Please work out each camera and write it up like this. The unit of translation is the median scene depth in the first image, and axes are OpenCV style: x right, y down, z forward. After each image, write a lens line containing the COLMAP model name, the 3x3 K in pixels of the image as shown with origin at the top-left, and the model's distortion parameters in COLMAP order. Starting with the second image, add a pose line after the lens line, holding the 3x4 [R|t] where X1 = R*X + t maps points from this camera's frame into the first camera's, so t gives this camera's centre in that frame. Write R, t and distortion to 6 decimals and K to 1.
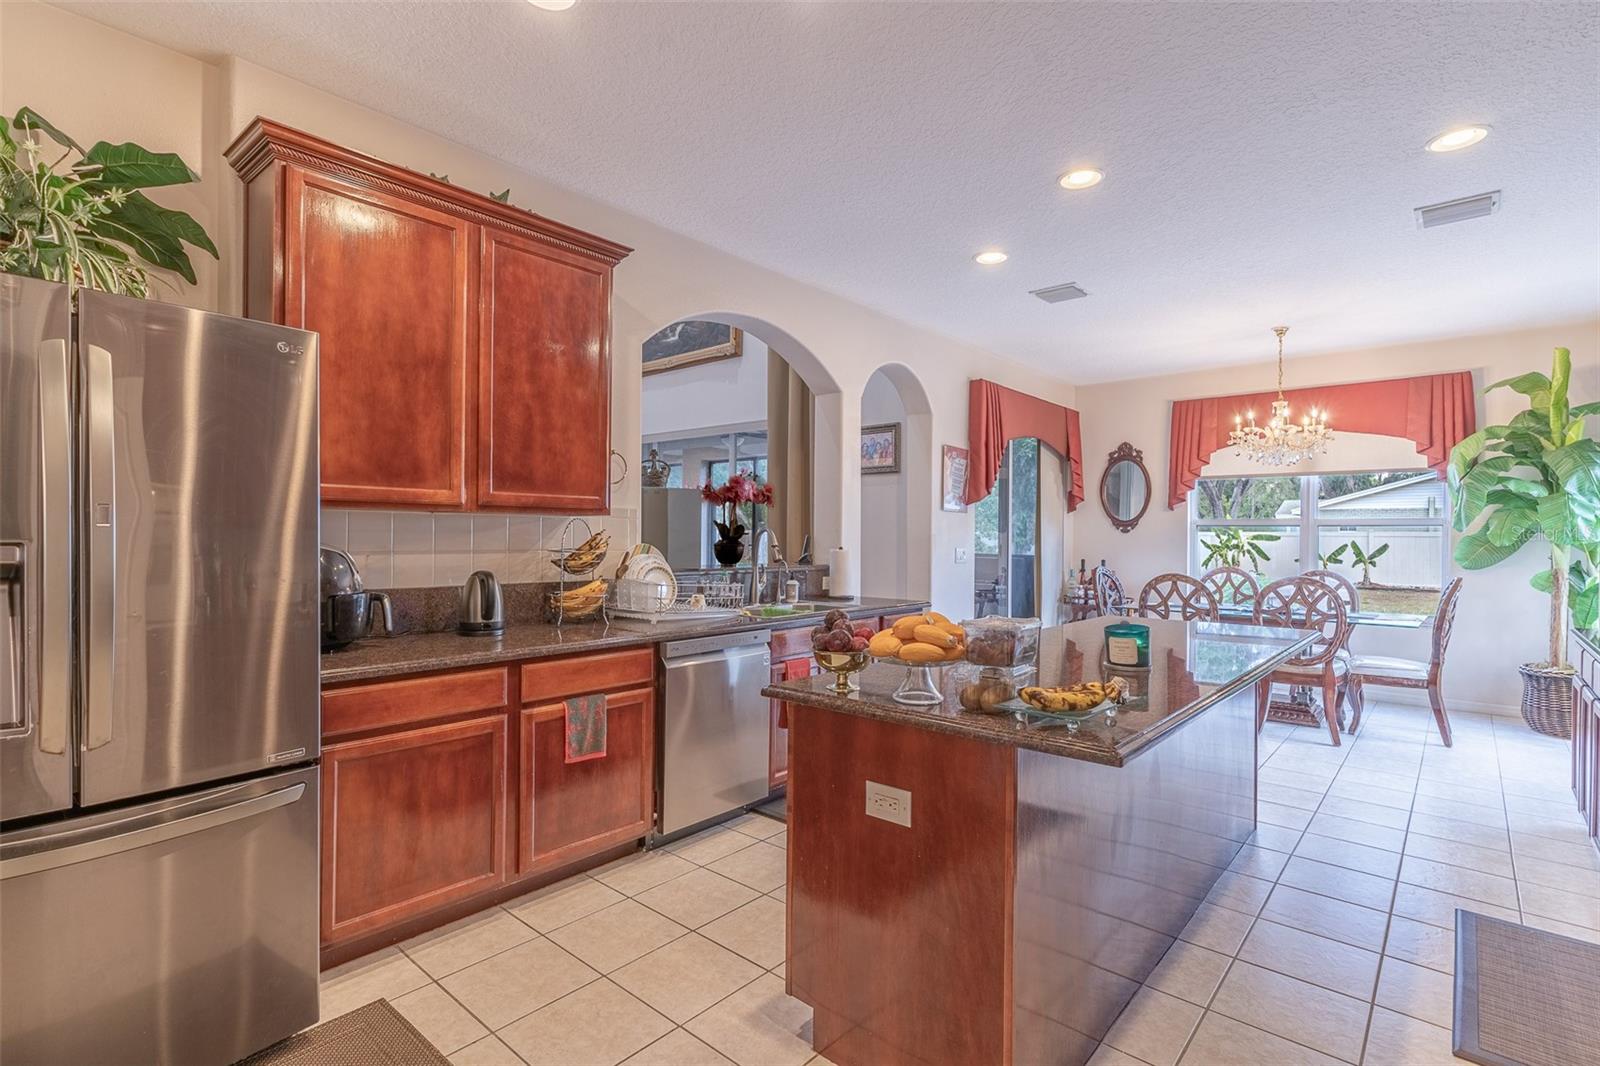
lens RADIAL K [[768.7, 0, 794.6], [0, 768.7, 532.8], [0, 0, 1]] dist [0.002723, 0.002020]
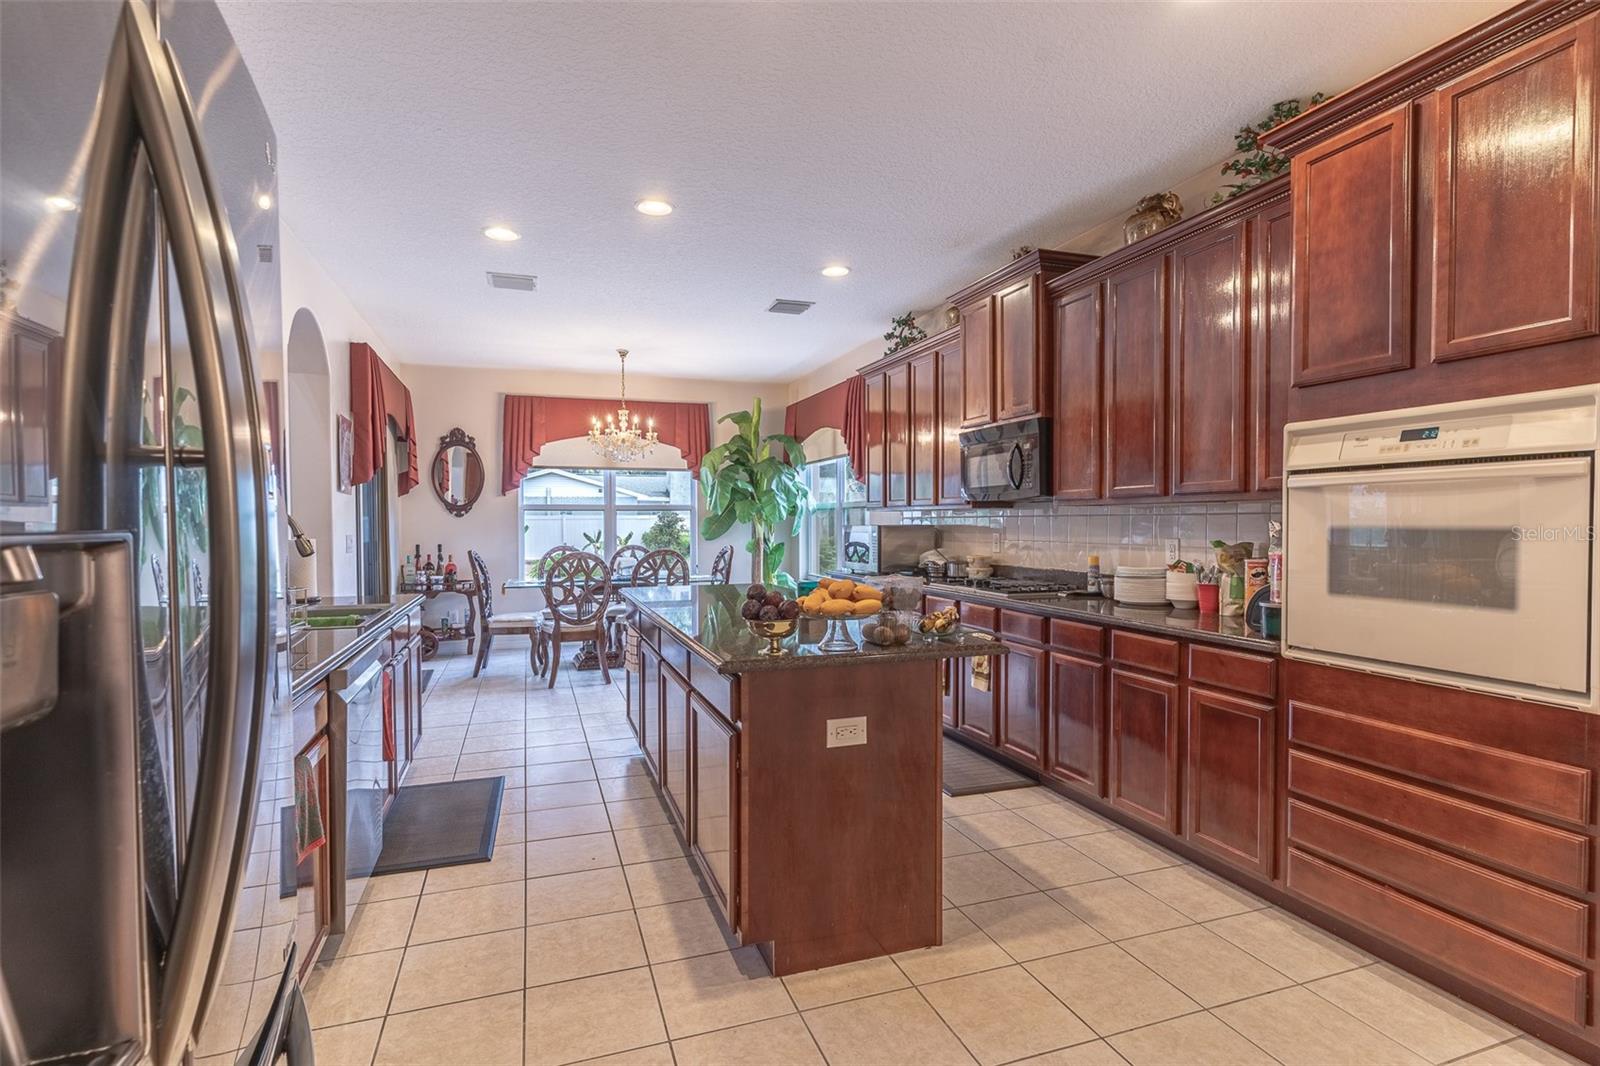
lens RADIAL K [[768.7, 0, 794.6], [0, 768.7, 532.8], [0, 0, 1]] dist [0.002723, 0.002020]
pose [[0.493463, -0.024228, 0.869429, -0.254289], [0.007188, 0.999691, 0.023778, -0.000021], [-0.869737, -0.005484, 0.493485, 0.118266]]
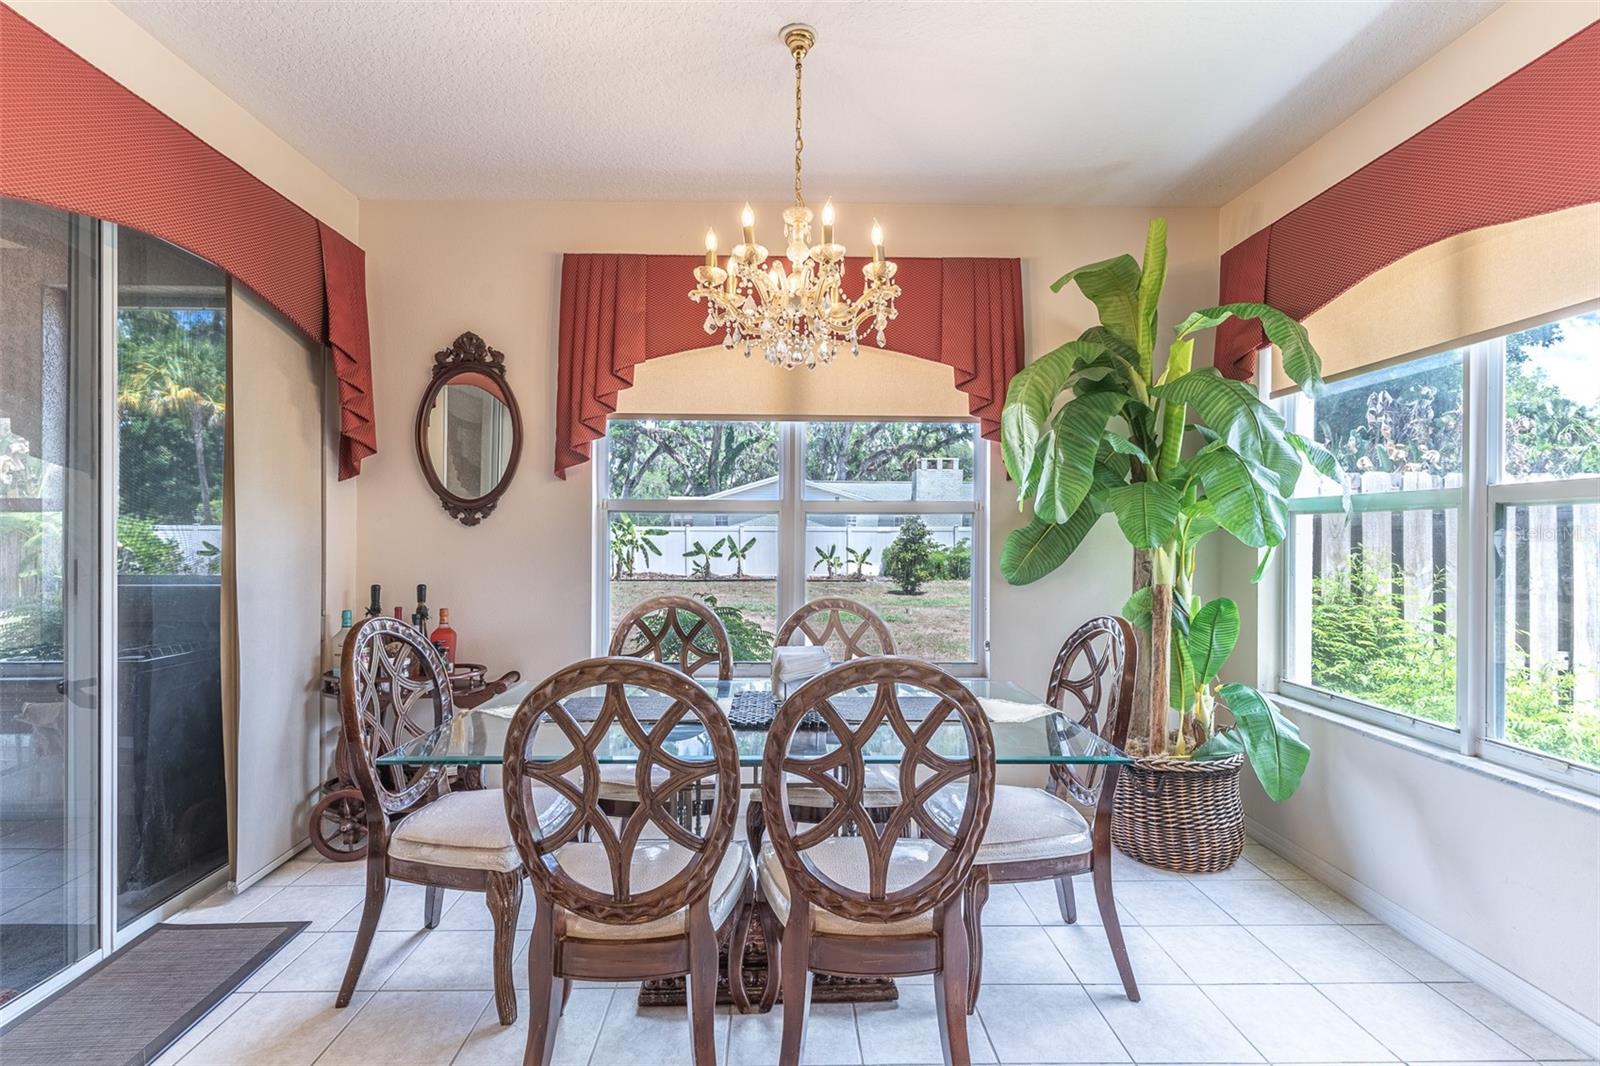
lens RADIAL K [[768.7, 0, 794.6], [0, 768.7, 532.8], [0, 0, 1]] dist [0.002723, 0.002020]
pose [[0.738146, -0.004742, 0.674625, 0.277635], [0.000650, 0.999980, 0.006318, 0.001740], [-0.674641, -0.004225, 0.738134, 0.555630]]
